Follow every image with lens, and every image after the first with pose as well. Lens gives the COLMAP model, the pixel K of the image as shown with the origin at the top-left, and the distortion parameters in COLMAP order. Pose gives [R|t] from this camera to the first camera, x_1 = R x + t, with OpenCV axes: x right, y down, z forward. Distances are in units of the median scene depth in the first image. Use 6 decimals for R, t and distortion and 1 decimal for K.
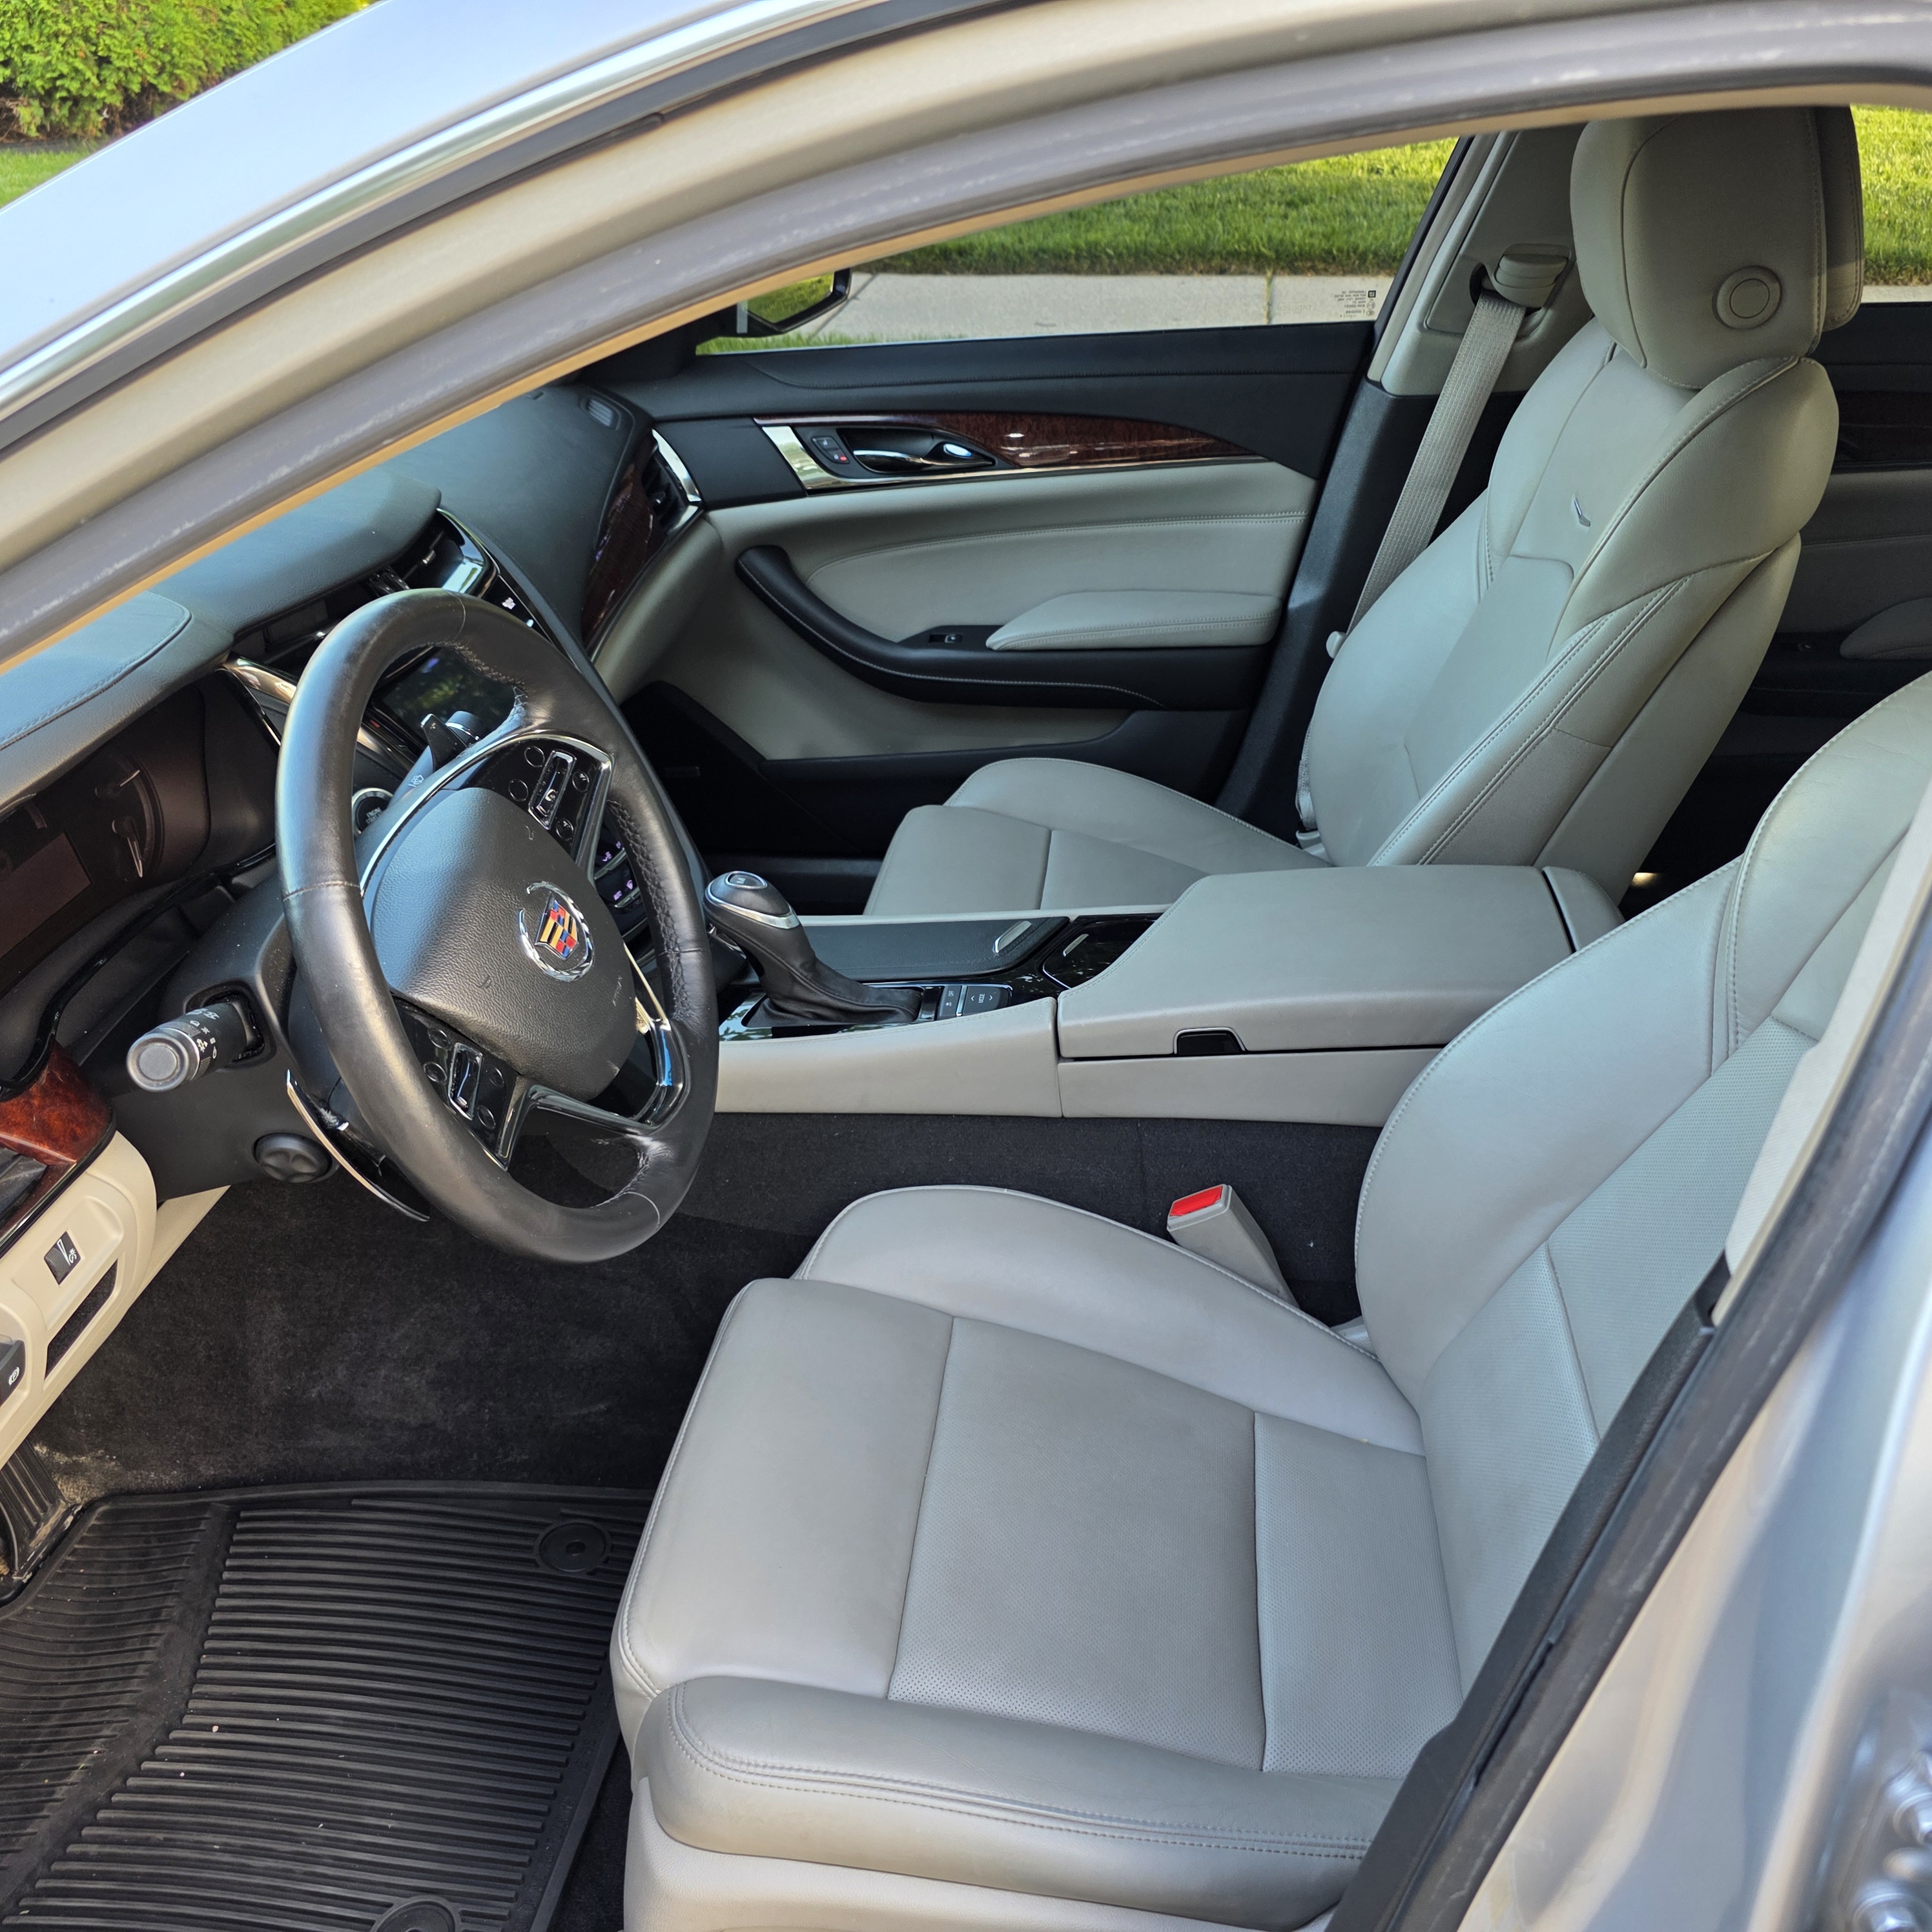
lens RADIAL K [[1715.1, 0, 966.0], [0, 1715.1, 966.0], [0, 0, 1]] dist [0.050655, -0.073274]
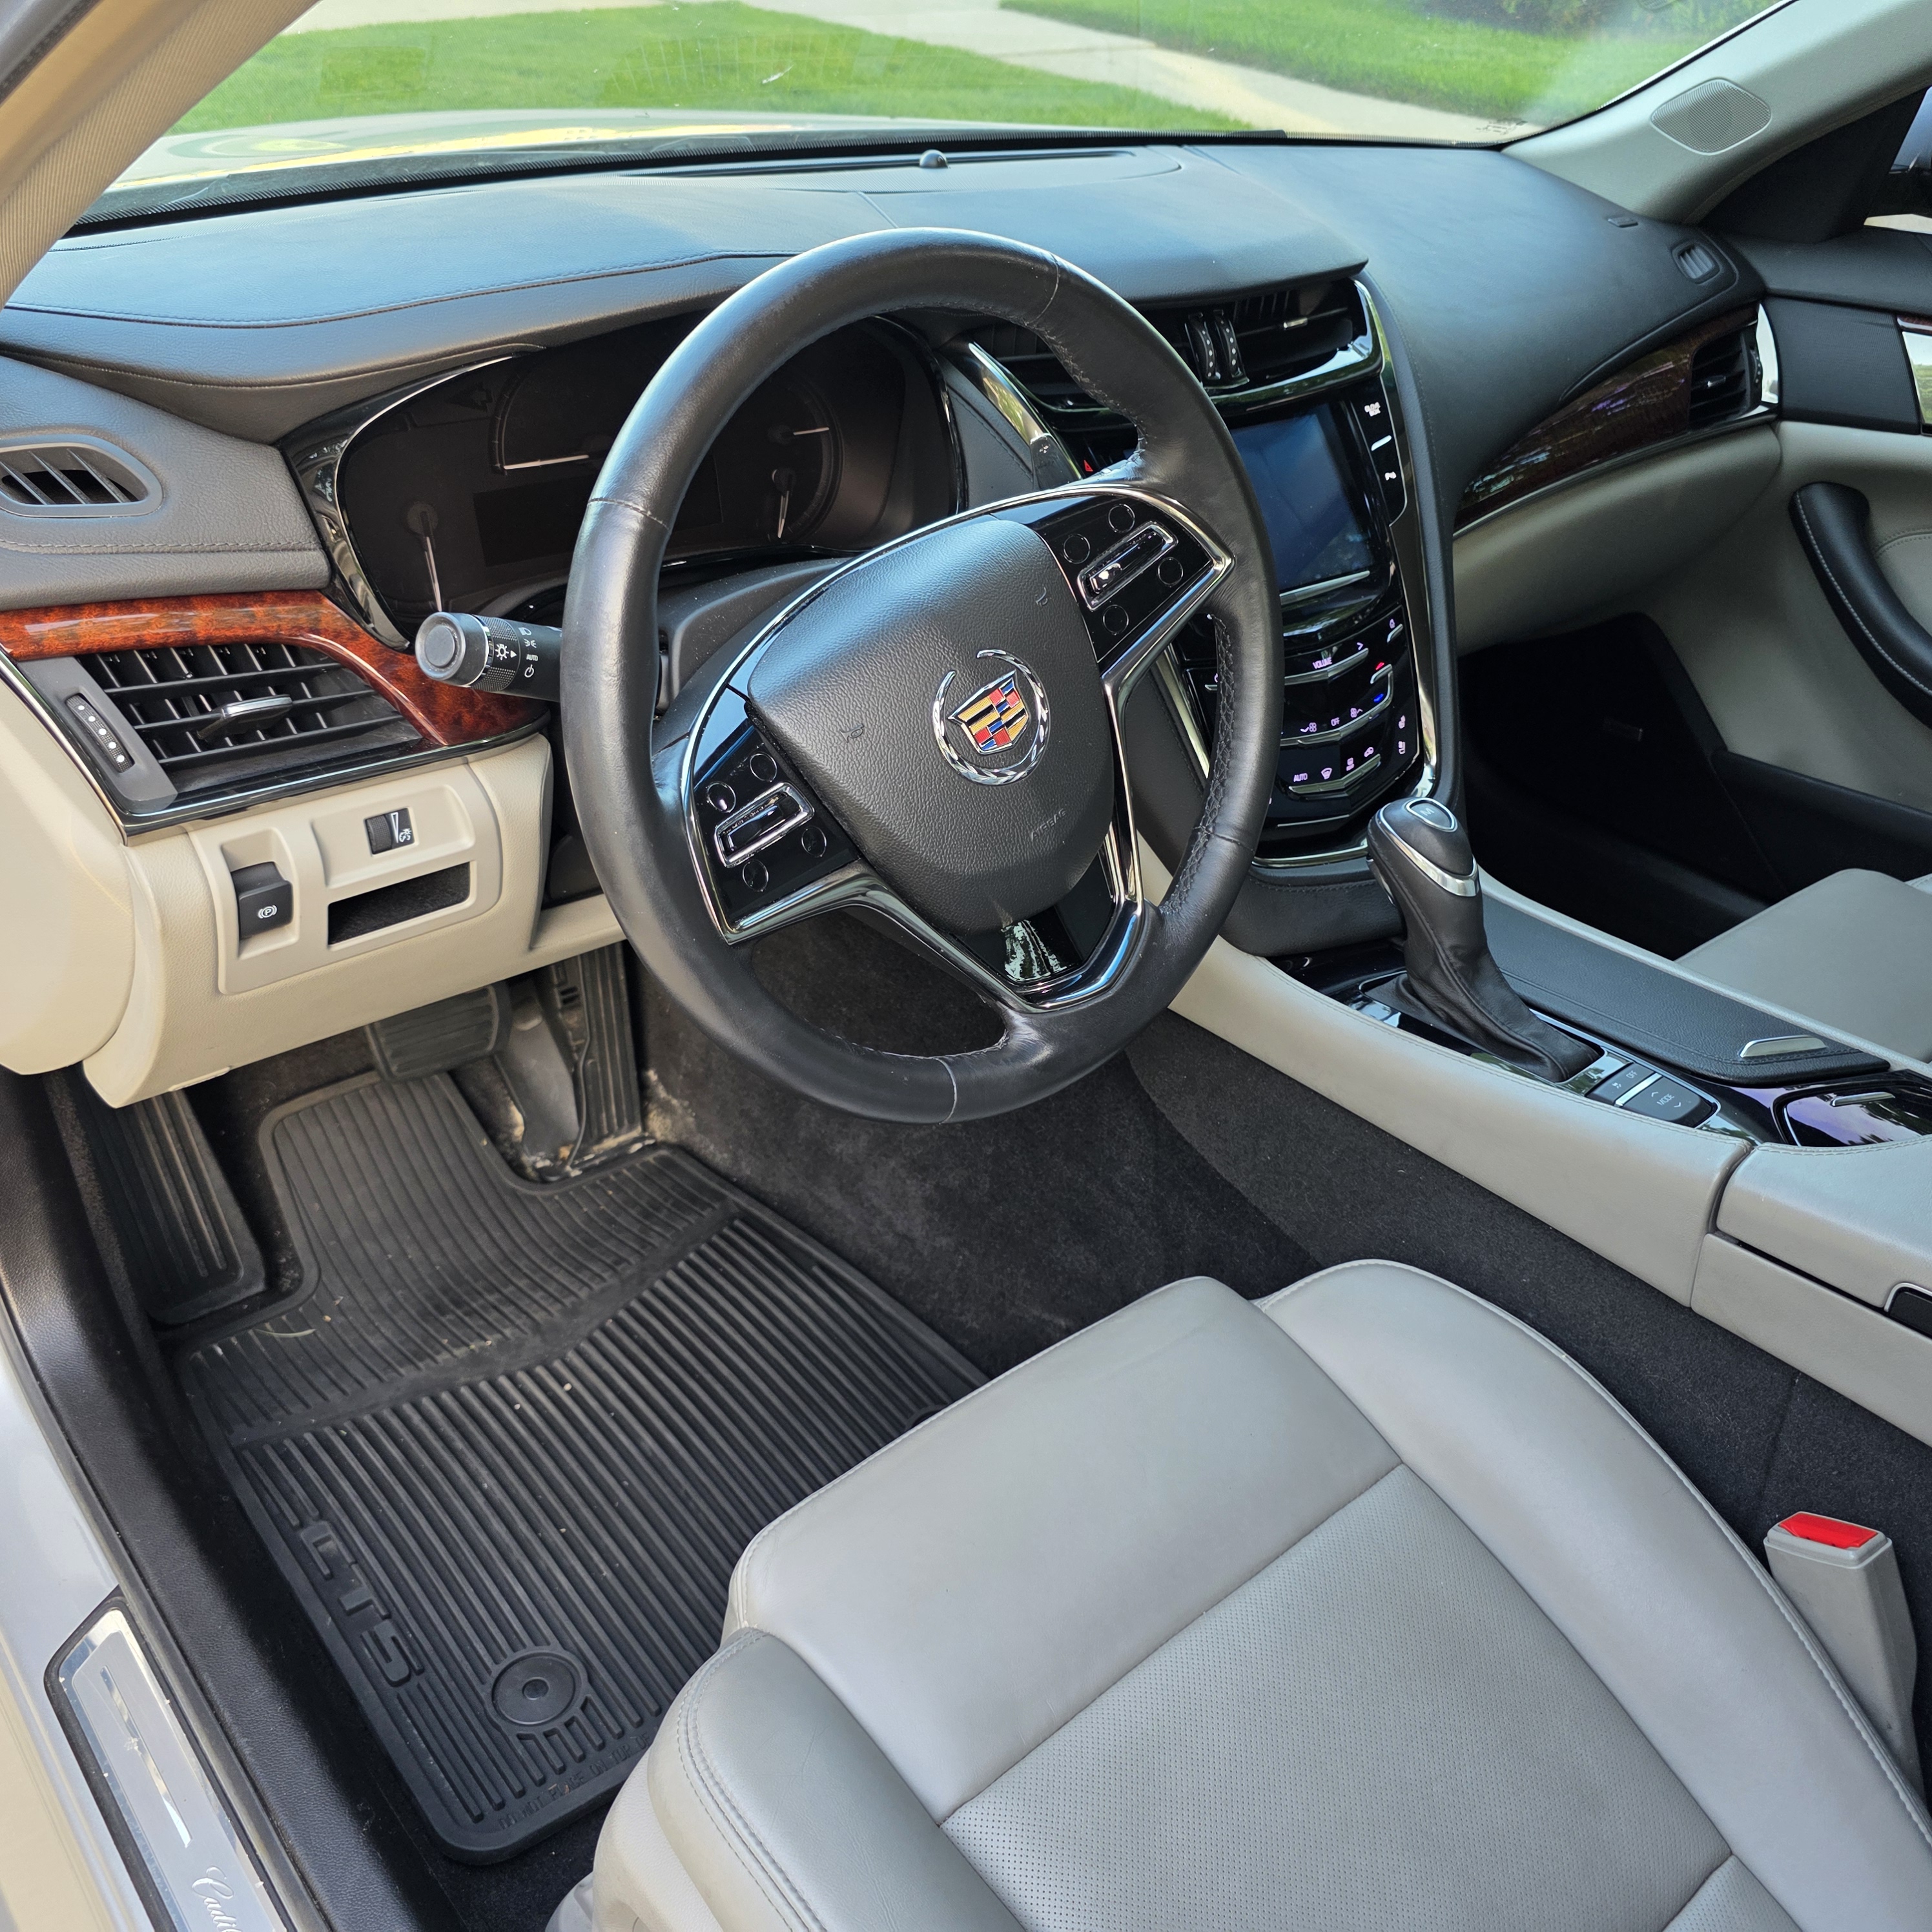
lens RADIAL K [[1715.1, 0, 966.0], [0, 1715.1, 966.0], [0, 0, 1]] dist [0.050655, -0.073274]
pose [[0.730988, 0.421341, -0.536776, 0.153887], [-0.402646, 0.901401, 0.159224, -0.026791], [0.550938, 0.099740, 0.828564, 0.259330]]
